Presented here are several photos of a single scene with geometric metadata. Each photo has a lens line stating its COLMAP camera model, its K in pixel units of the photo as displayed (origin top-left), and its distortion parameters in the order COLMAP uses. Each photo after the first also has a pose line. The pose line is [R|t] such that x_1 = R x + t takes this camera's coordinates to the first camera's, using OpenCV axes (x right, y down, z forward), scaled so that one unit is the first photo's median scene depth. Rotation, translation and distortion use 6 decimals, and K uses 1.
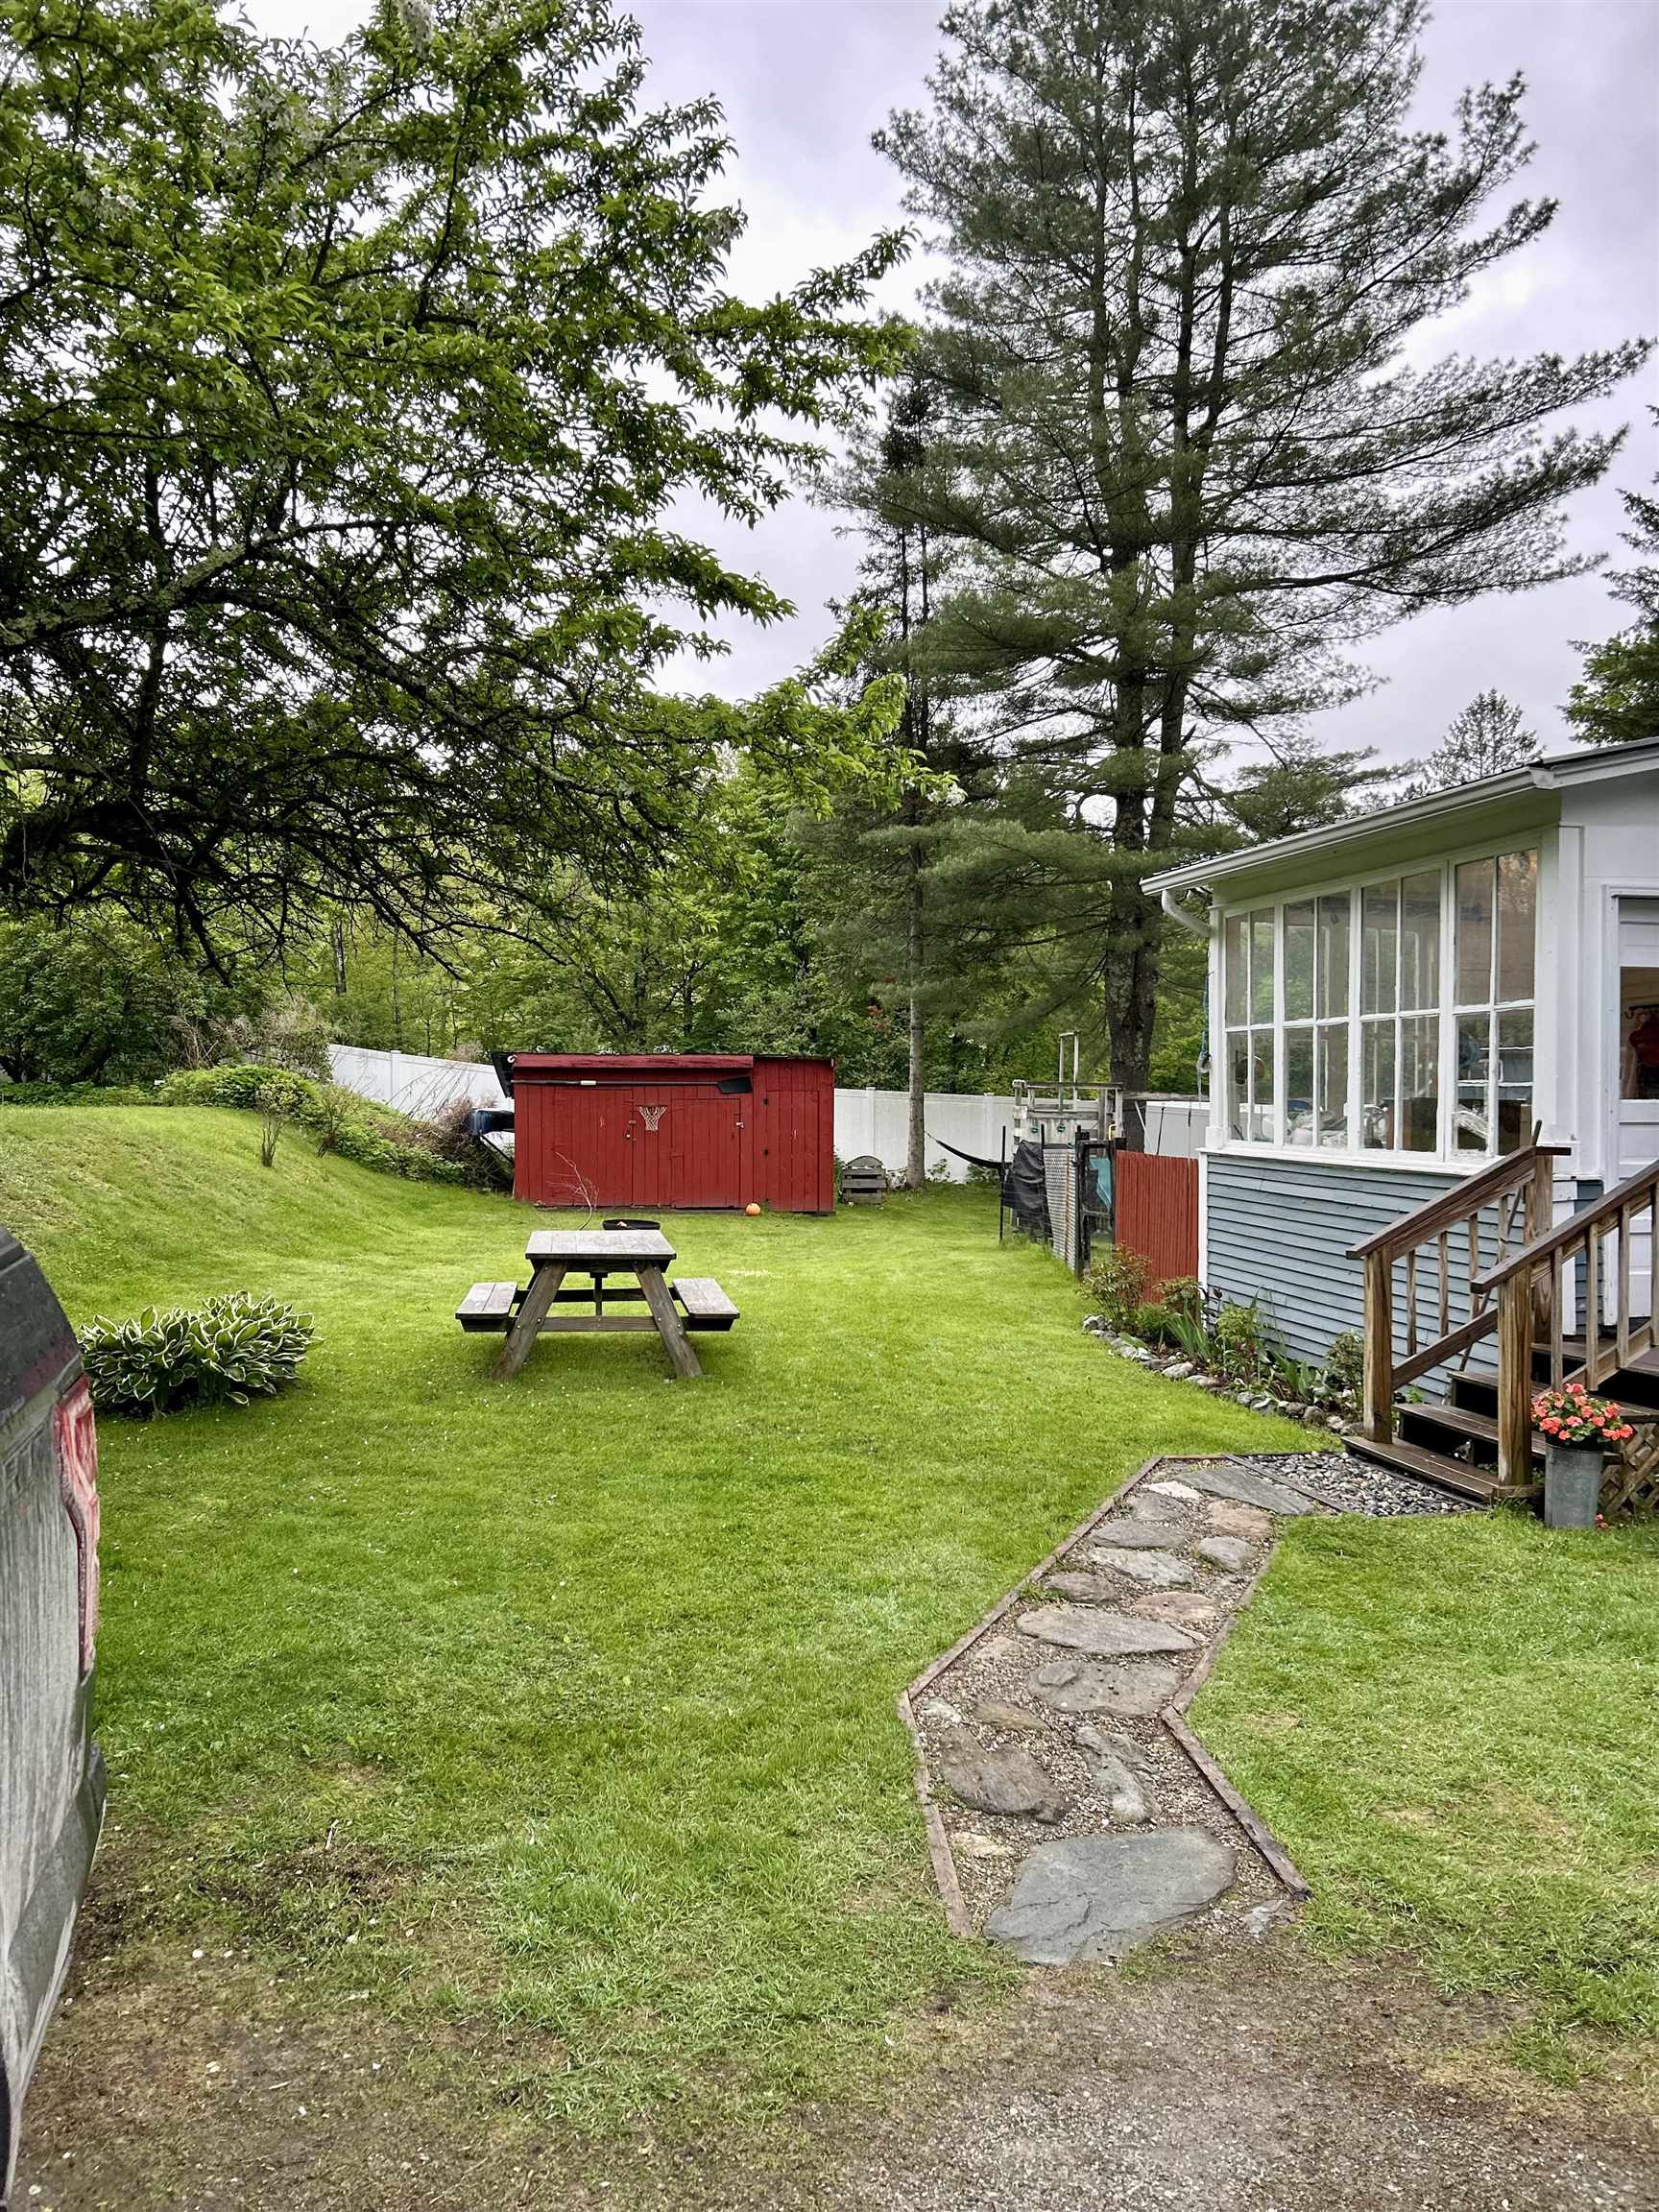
lens RADIAL K [[1660.2, 0, 835.3], [0, 1660.2, 1133.8], [0, 0, 1]] dist [0.023714, -0.025264]
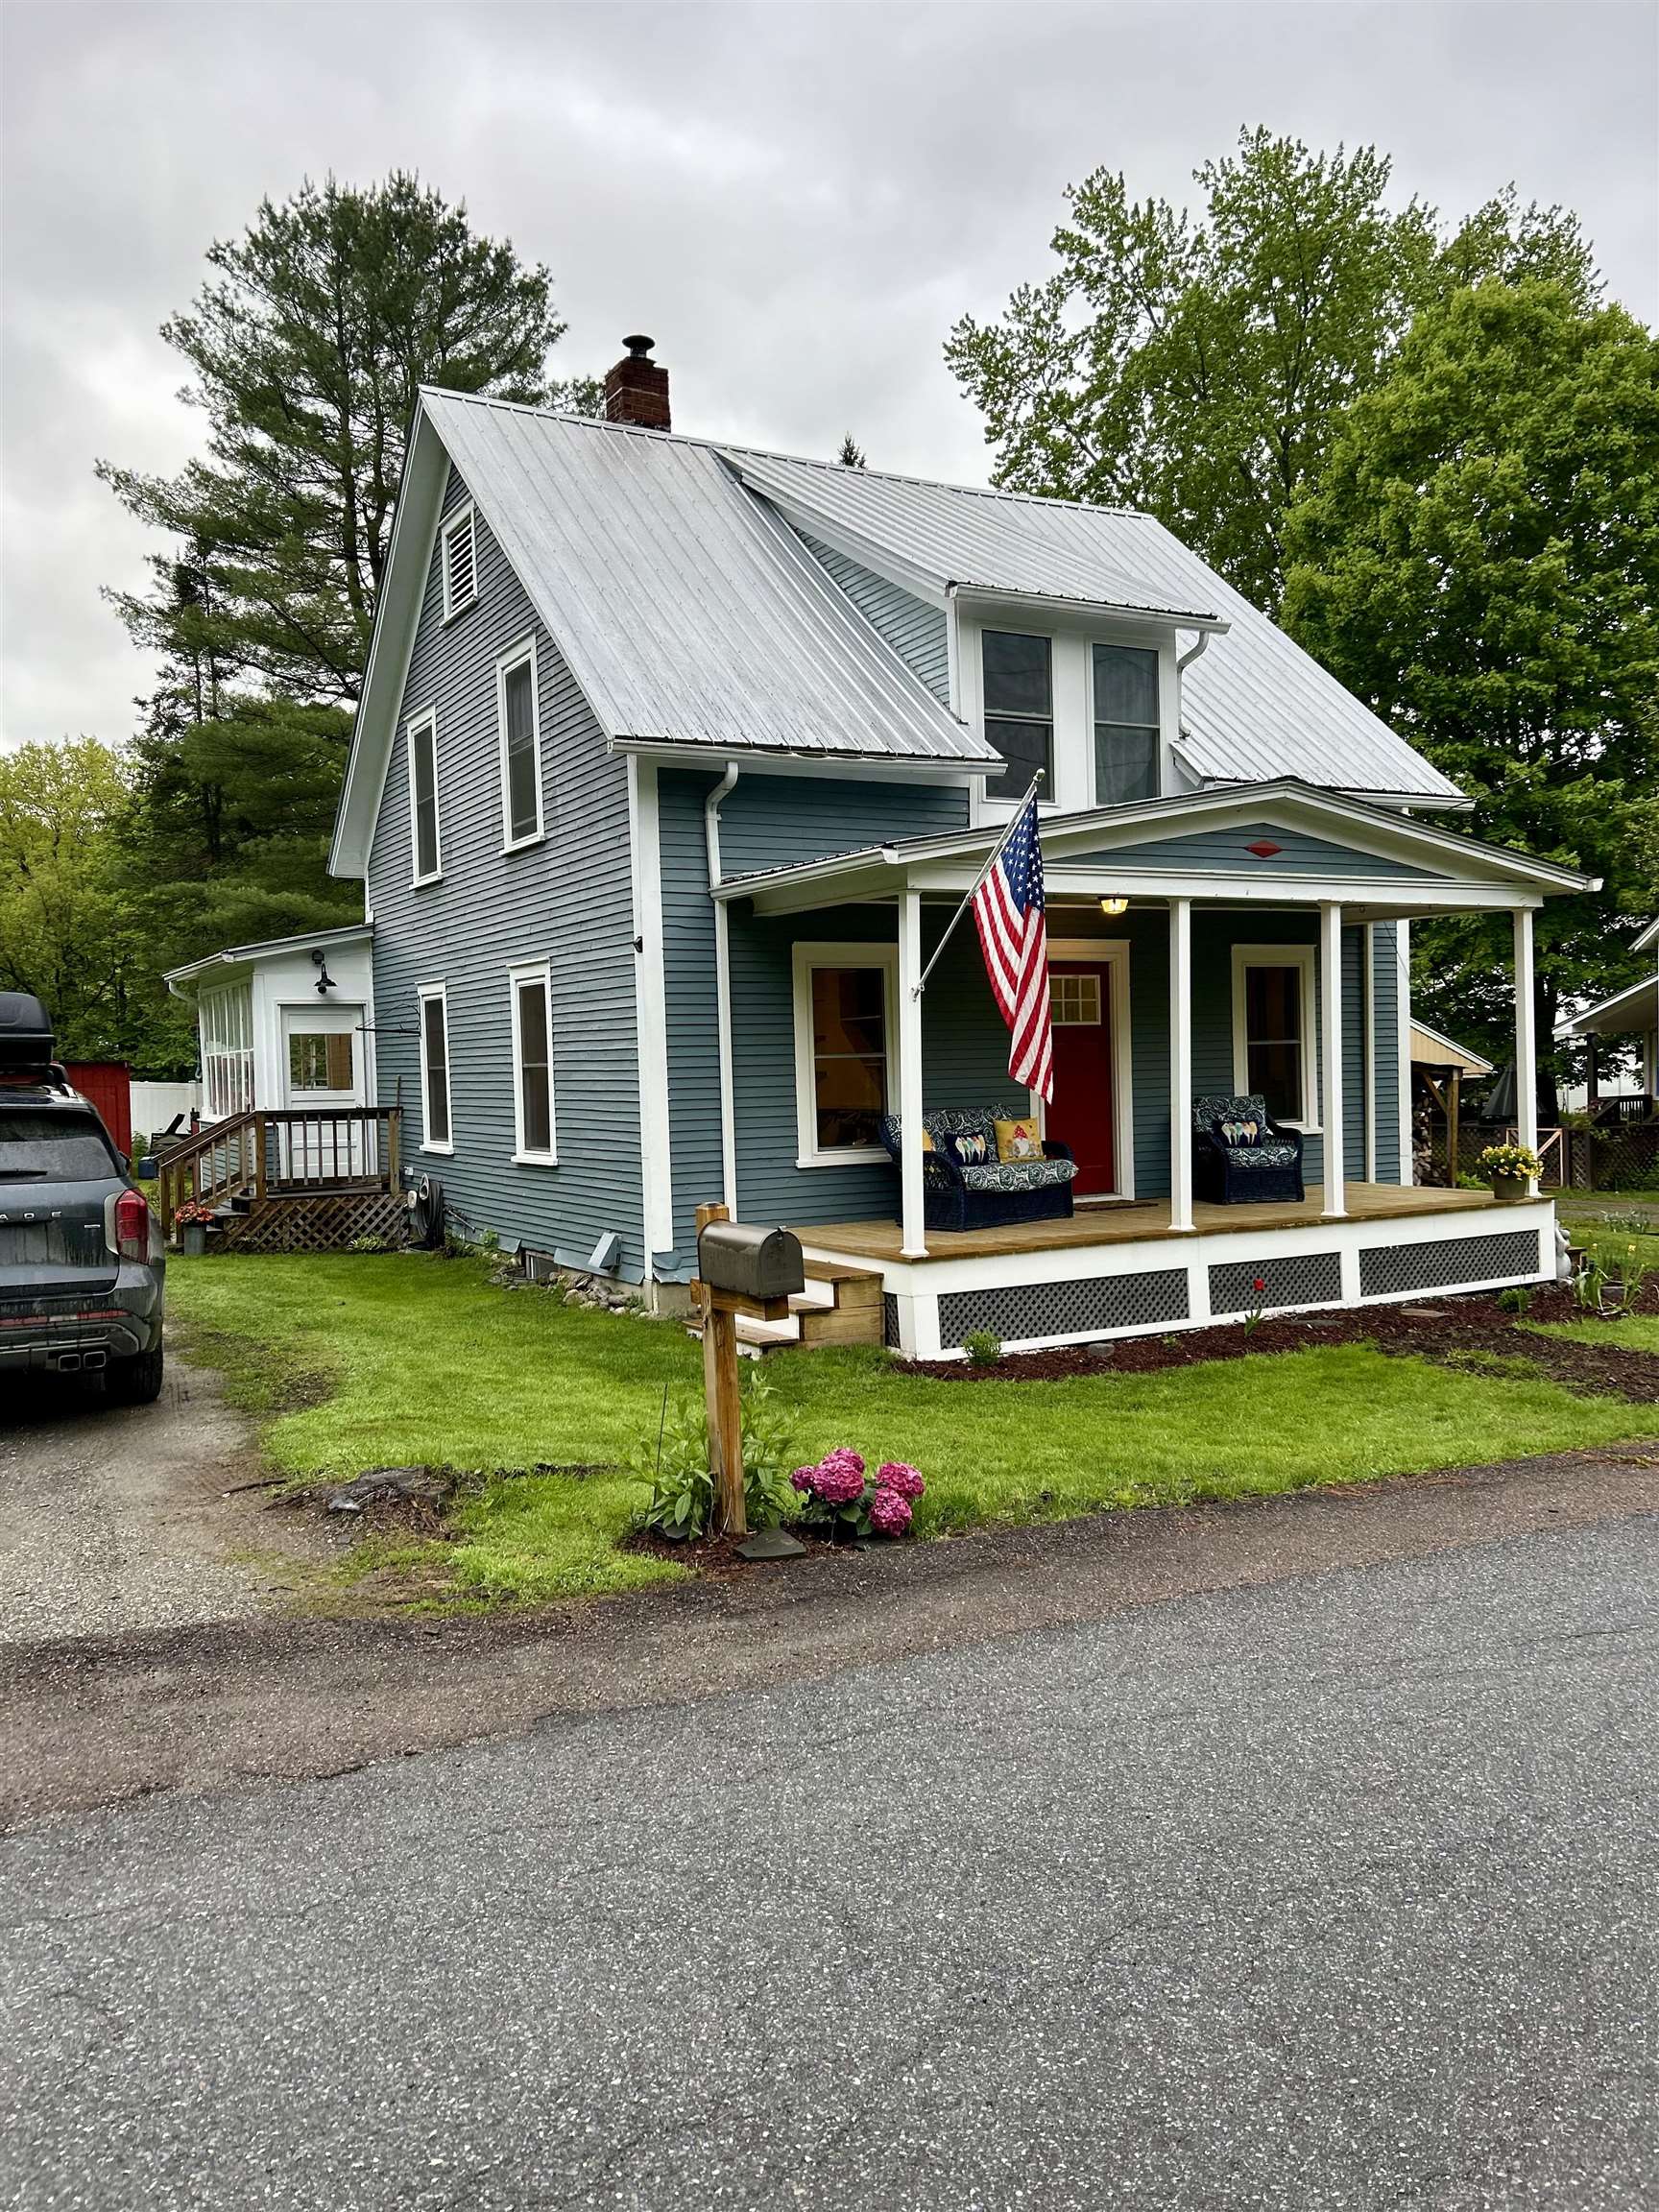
lens RADIAL K [[1660.2, 0, 814.1], [0, 1660.2, 1138.2], [0, 0, 1]] dist [0.023714, -0.025264]
pose [[0.961835, -0.034800, 0.271409, 0.145479], [0.030578, 0.999337, 0.019773, 0.006106], [-0.271917, -0.010719, 0.962261, -0.388586]]
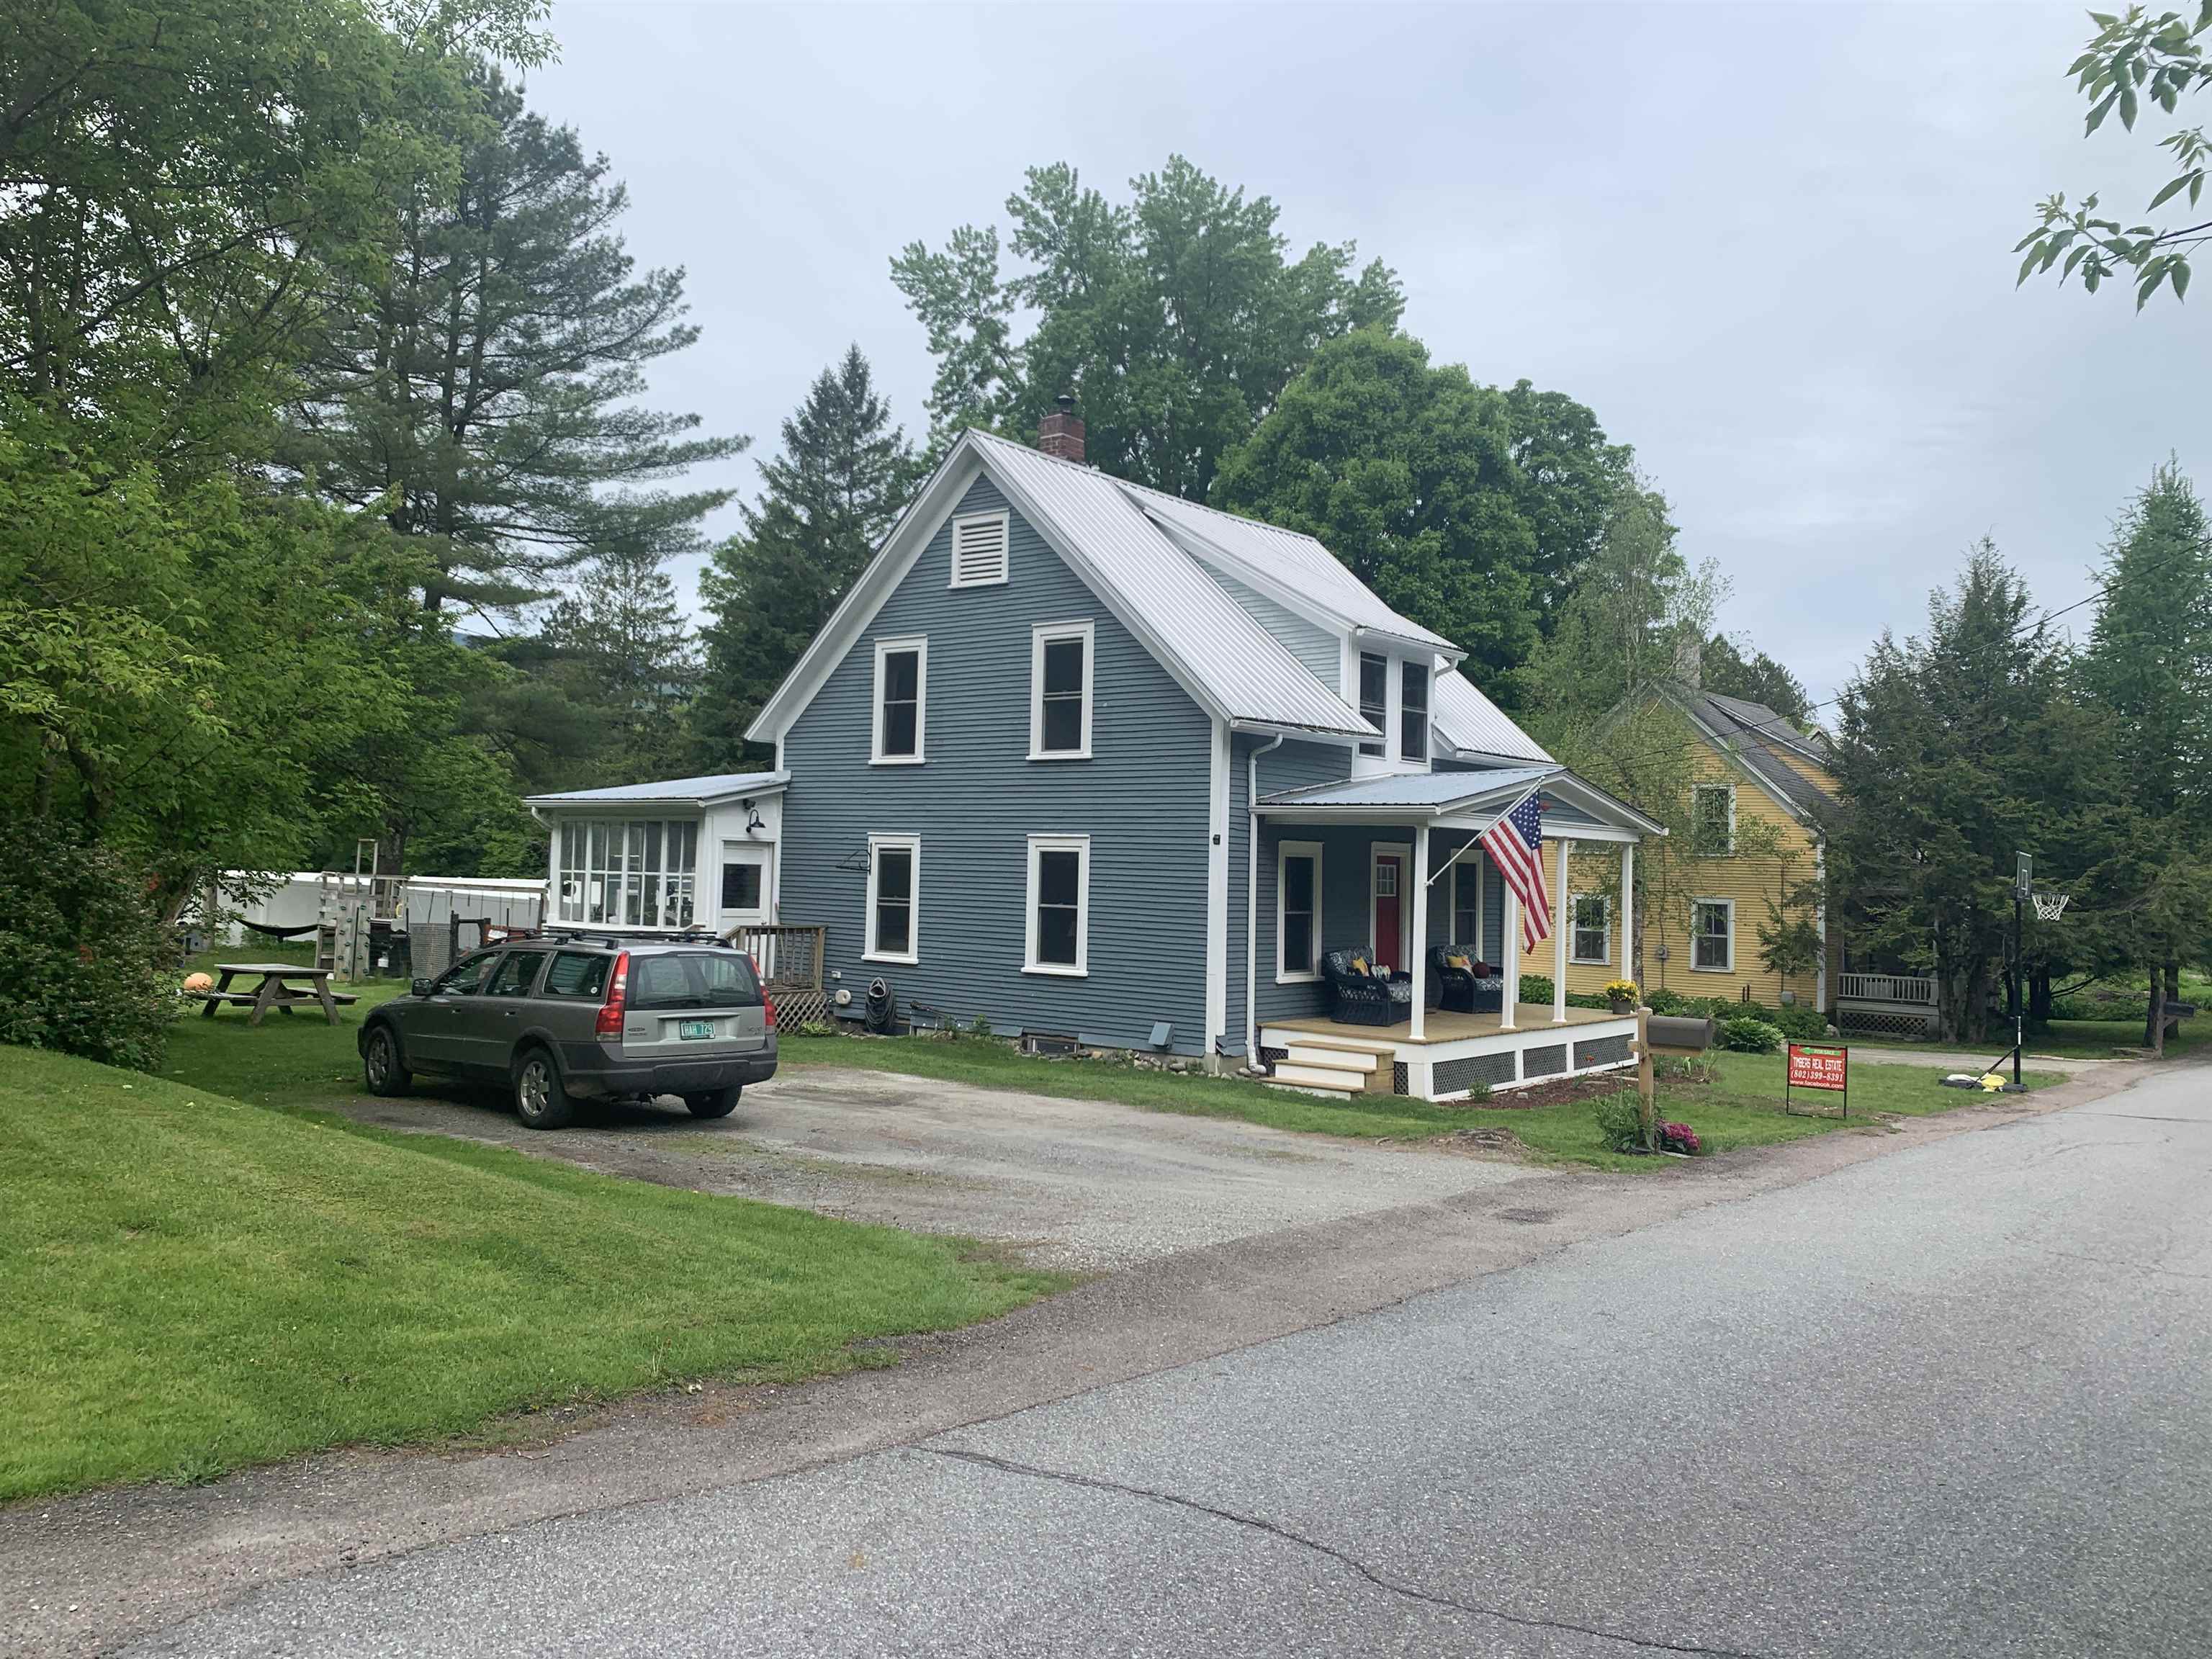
lens RADIAL K [[1691.0, 0, 1106.4], [0, 1691.0, 812.2], [0, 0, 1]] dist [0.038893, -0.050961]
pose [[0.790441, 0.045224, 0.610866, -0.221292], [-0.012453, 0.998251, -0.057789, -0.007010], [-0.612411, 0.038071, 0.789622, -0.477588]]
